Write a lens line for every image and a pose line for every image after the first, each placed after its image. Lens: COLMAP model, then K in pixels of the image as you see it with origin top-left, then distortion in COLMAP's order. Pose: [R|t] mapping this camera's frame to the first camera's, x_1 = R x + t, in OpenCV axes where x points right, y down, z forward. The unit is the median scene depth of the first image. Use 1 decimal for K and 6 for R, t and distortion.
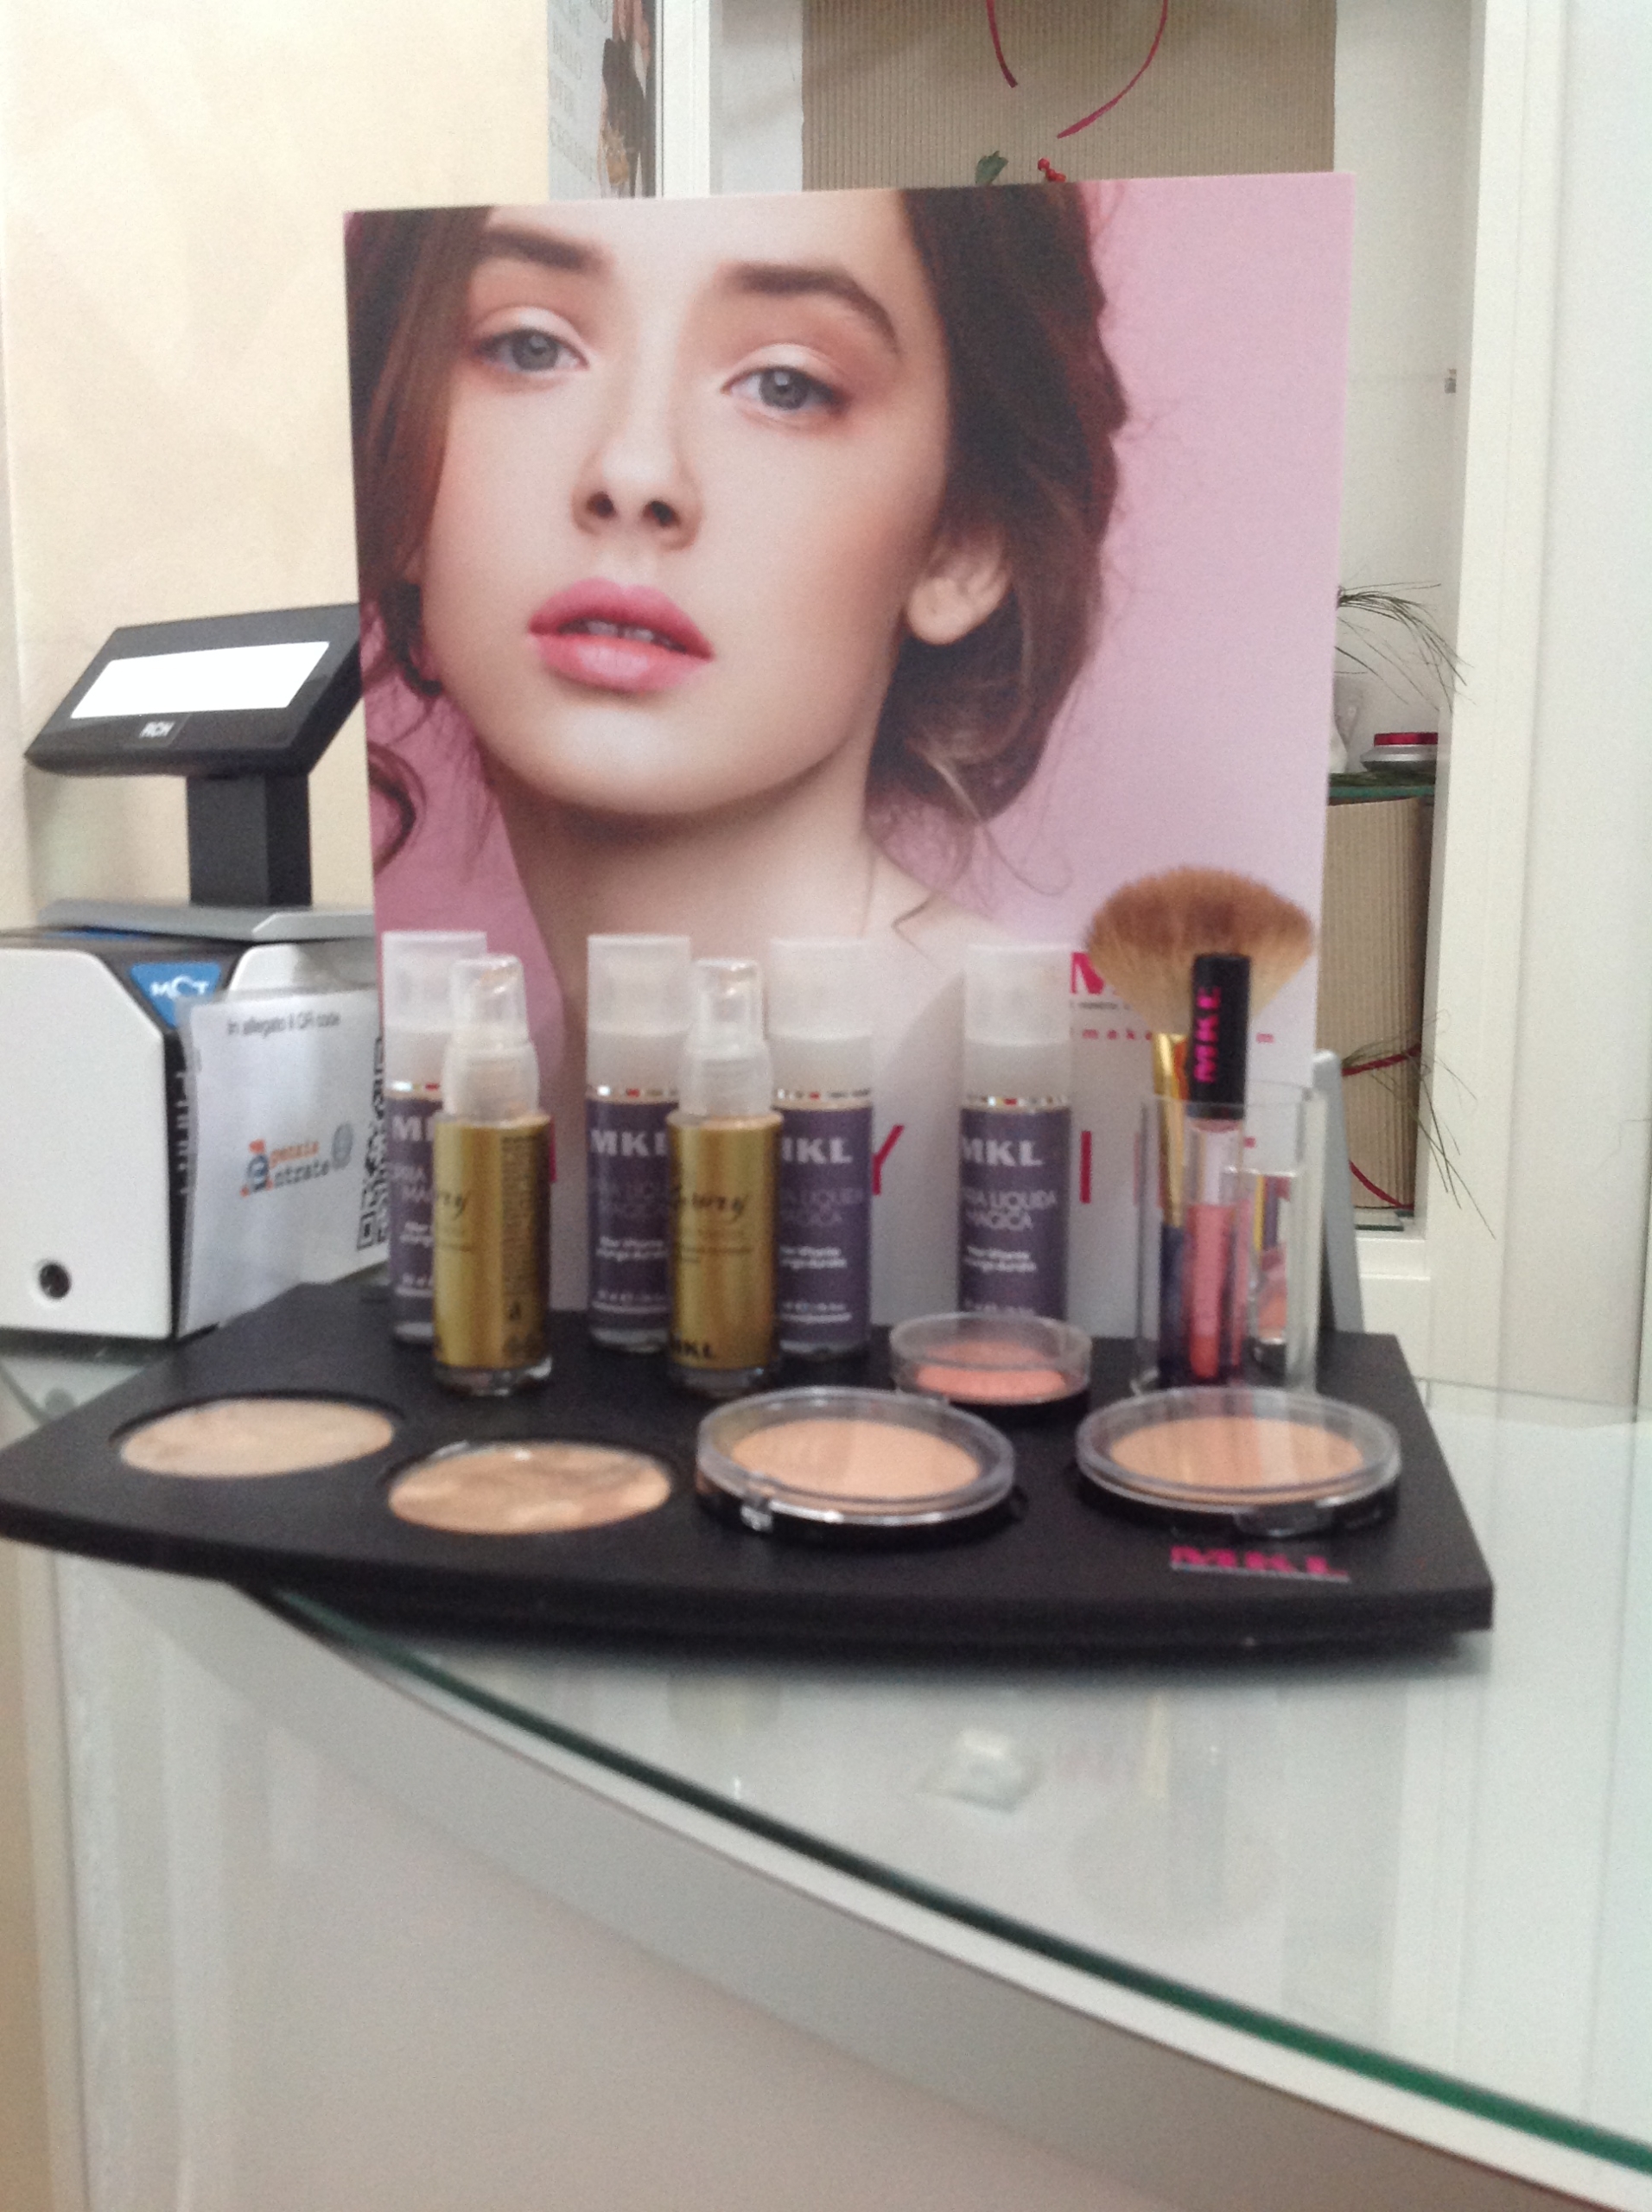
lens RADIAL K [[2115.8, 0, 826.0], [0, 2115.8, 1106.0], [0, 0, 1]] dist [0.239332, -0.739561]
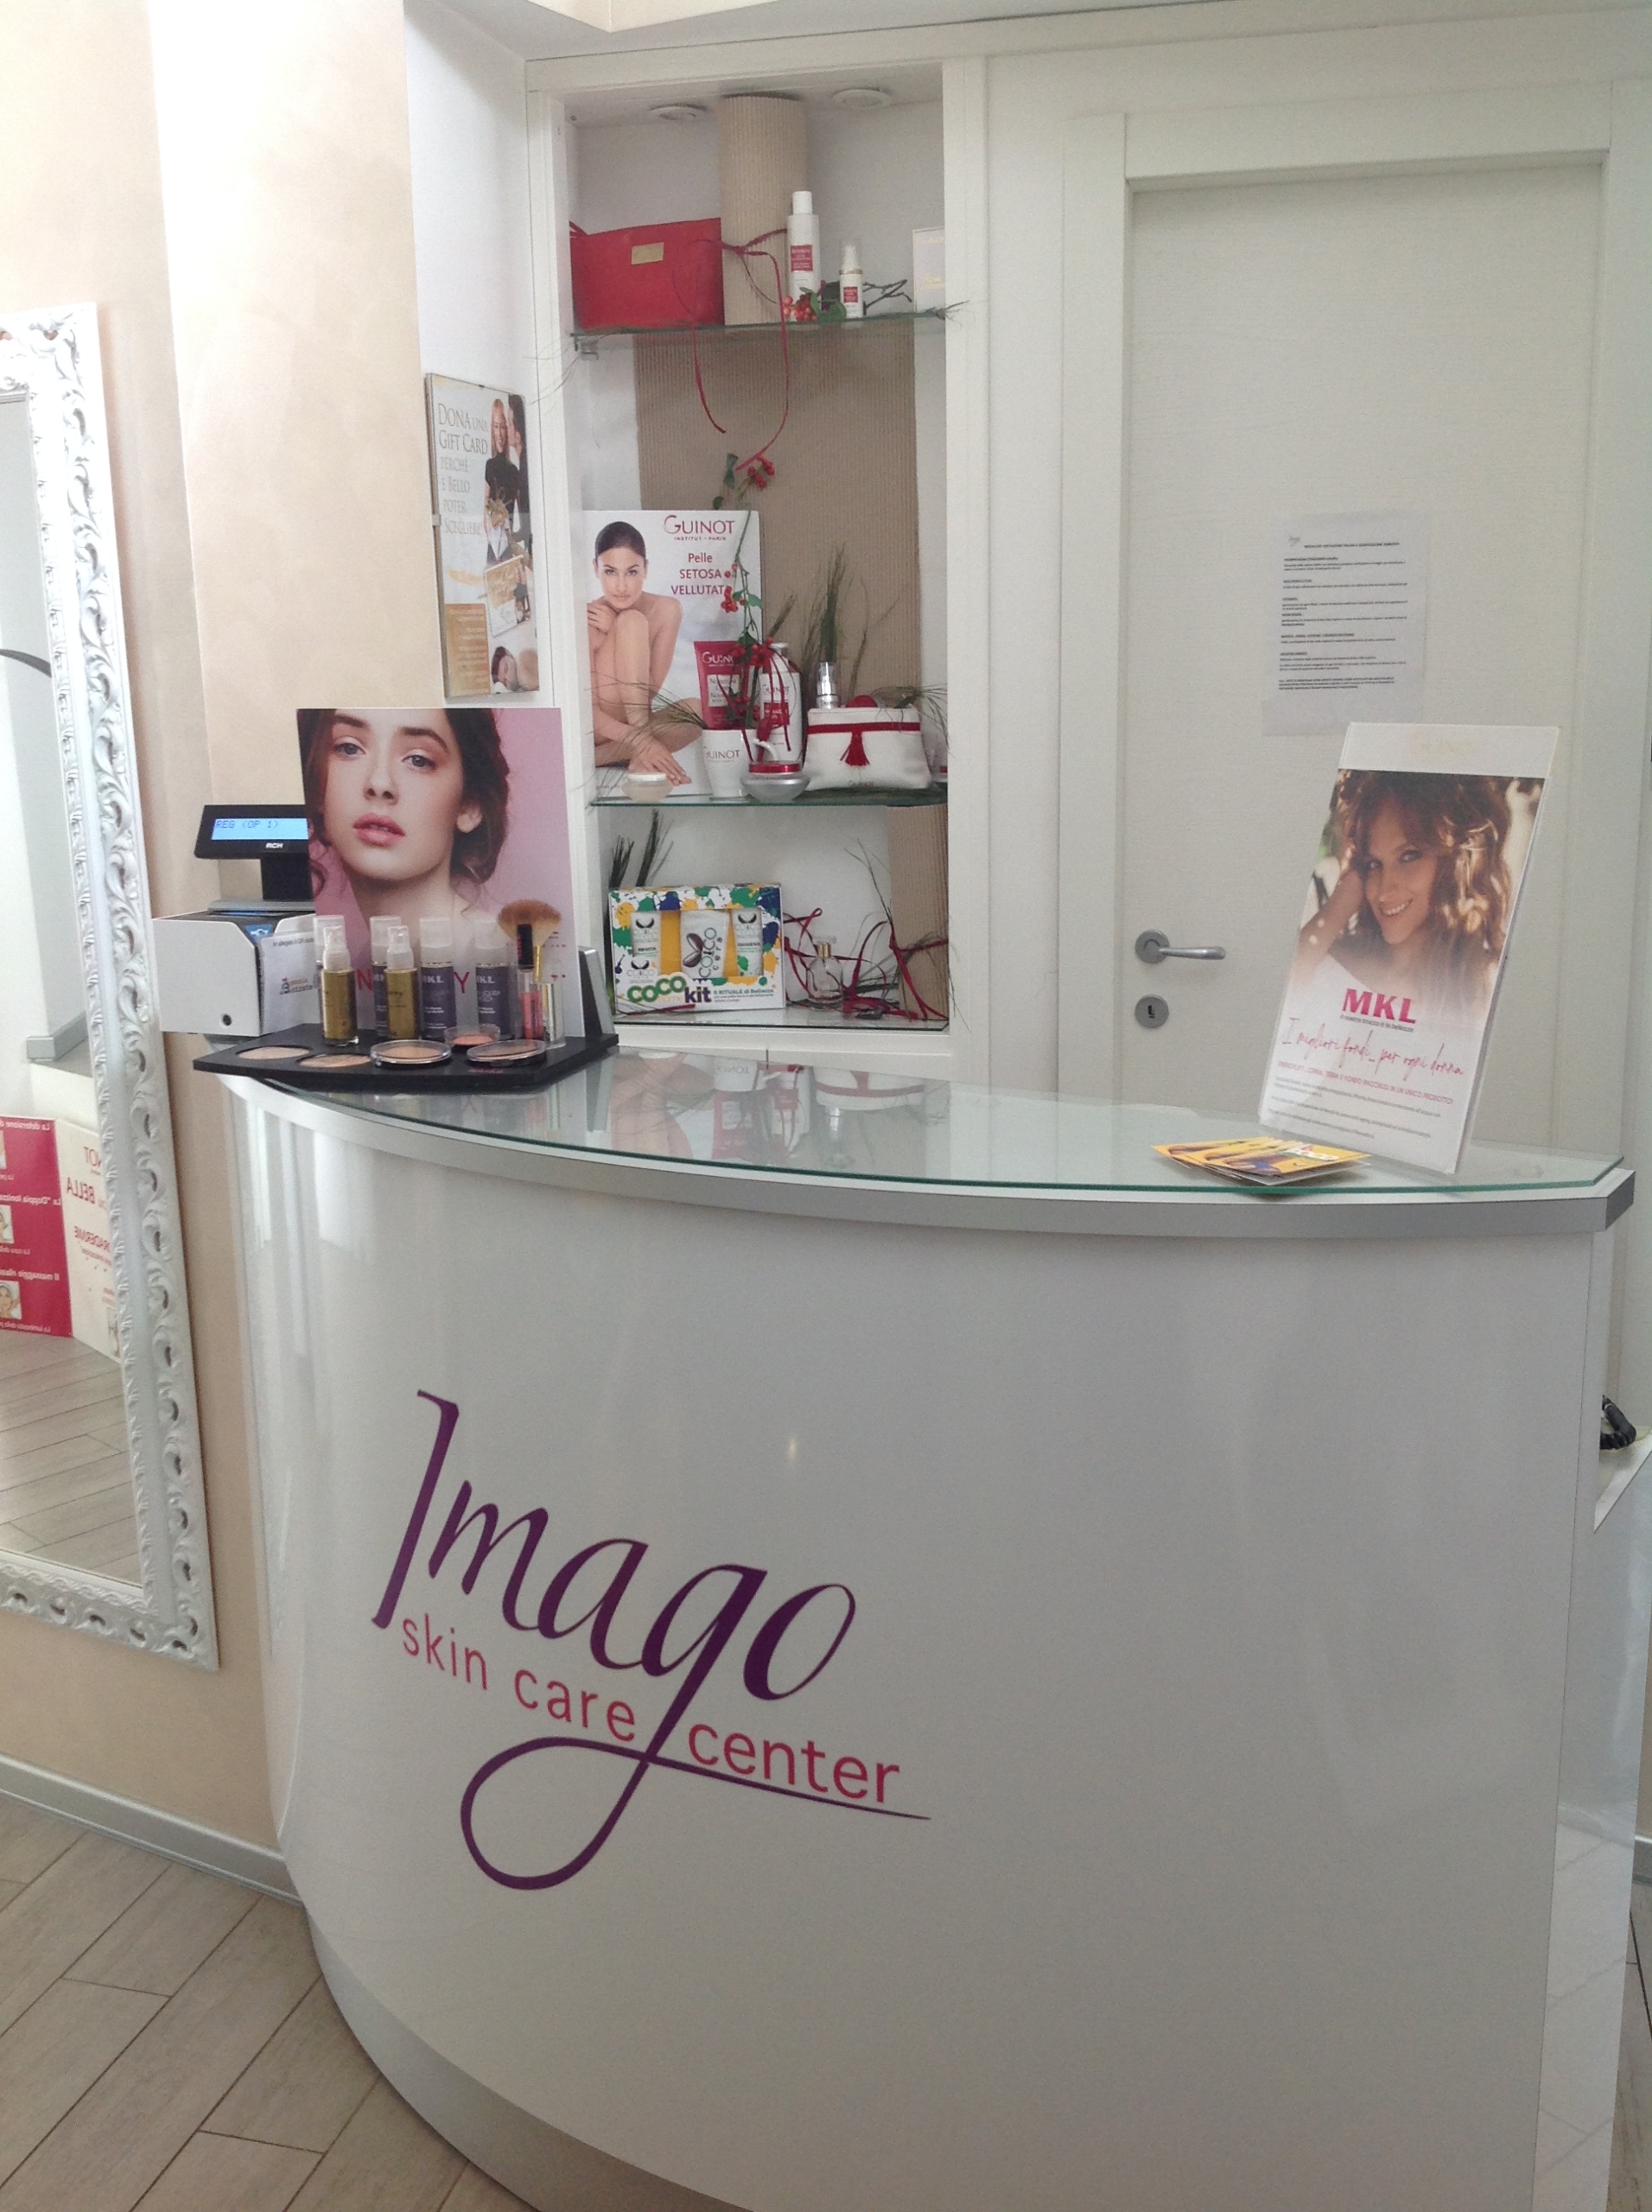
lens RADIAL K [[2115.8, 0, 826.0], [0, 2115.8, 1106.0], [0, 0, 1]] dist [0.239332, -0.739561]
pose [[0.993340, -0.000616, -0.115218, 1.024591], [0.007199, 0.998364, 0.056725, 0.034330], [0.114995, -0.057177, 0.991719, -2.377796]]
